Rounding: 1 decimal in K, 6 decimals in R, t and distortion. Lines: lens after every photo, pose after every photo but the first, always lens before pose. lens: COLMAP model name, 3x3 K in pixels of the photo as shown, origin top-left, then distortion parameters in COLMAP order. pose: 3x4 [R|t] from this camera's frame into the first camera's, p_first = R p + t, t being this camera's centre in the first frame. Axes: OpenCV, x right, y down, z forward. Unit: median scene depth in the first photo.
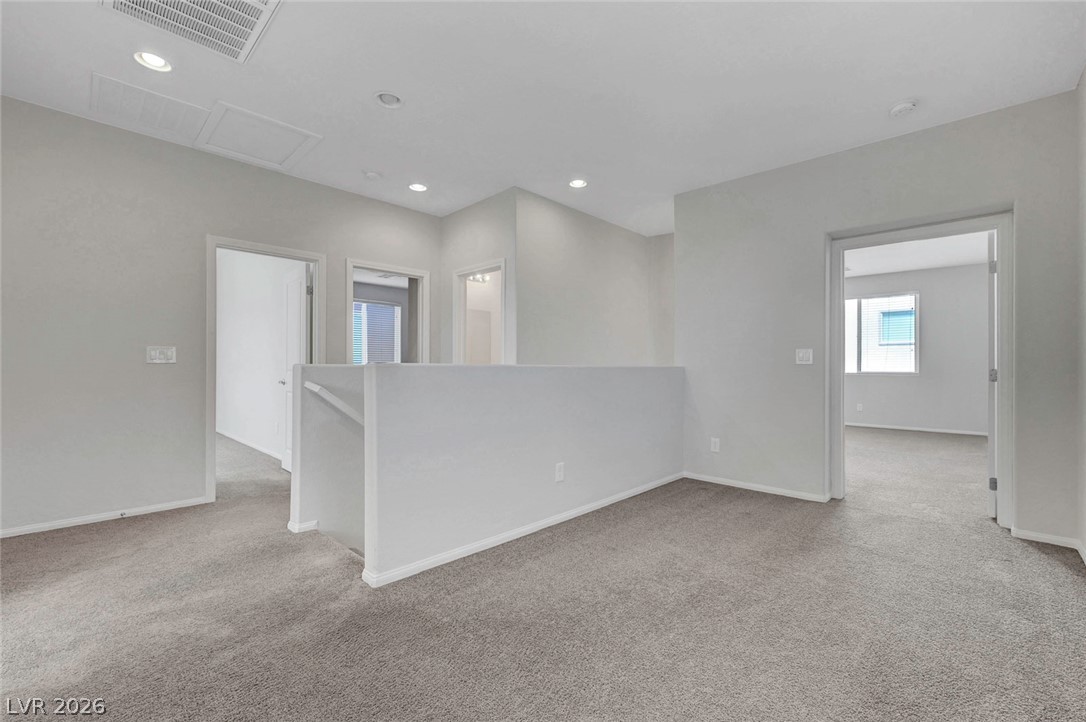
lens RADIAL K [[460.4, 0, 543.0], [0, 460.4, 361.0], [0, 0, 1]] dist [0.000603, 0.000158]
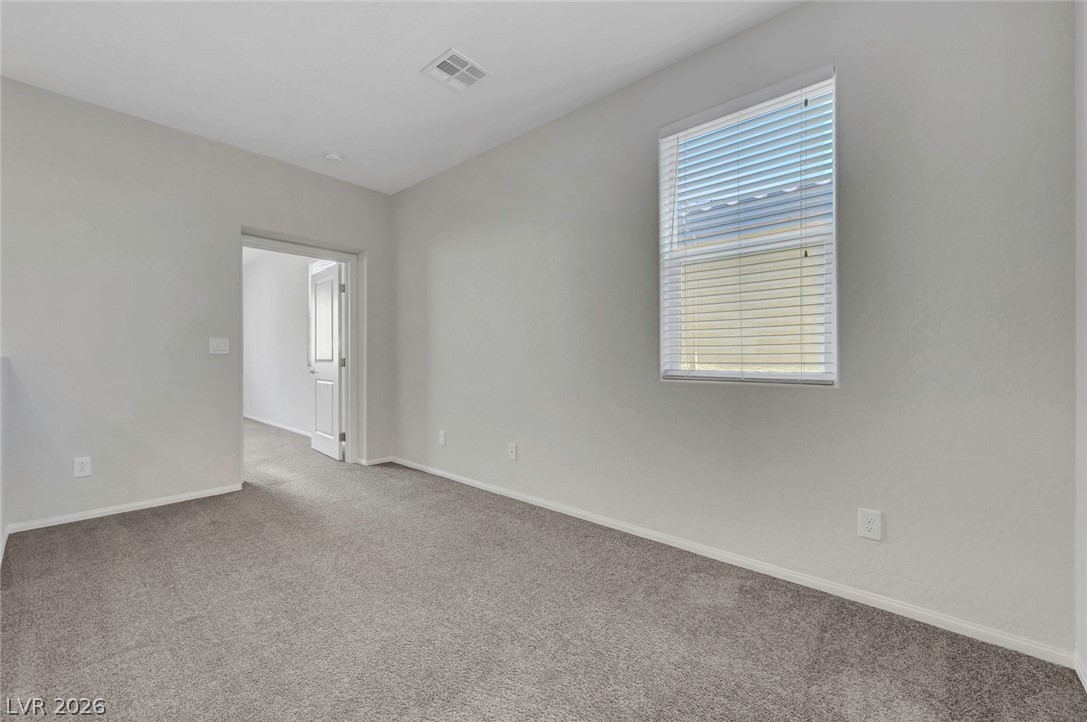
lens RADIAL K [[441.9, 0, 545.3], [0, 441.9, 355.7], [0, 0, 1]] dist [-0.000456, -0.000071]
pose [[-0.044683, 0.003426, 0.998995, -0.423417], [-0.011101, 0.999931, -0.003926, 0.007076], [-0.998940, -0.011265, -0.044642, 0.396079]]
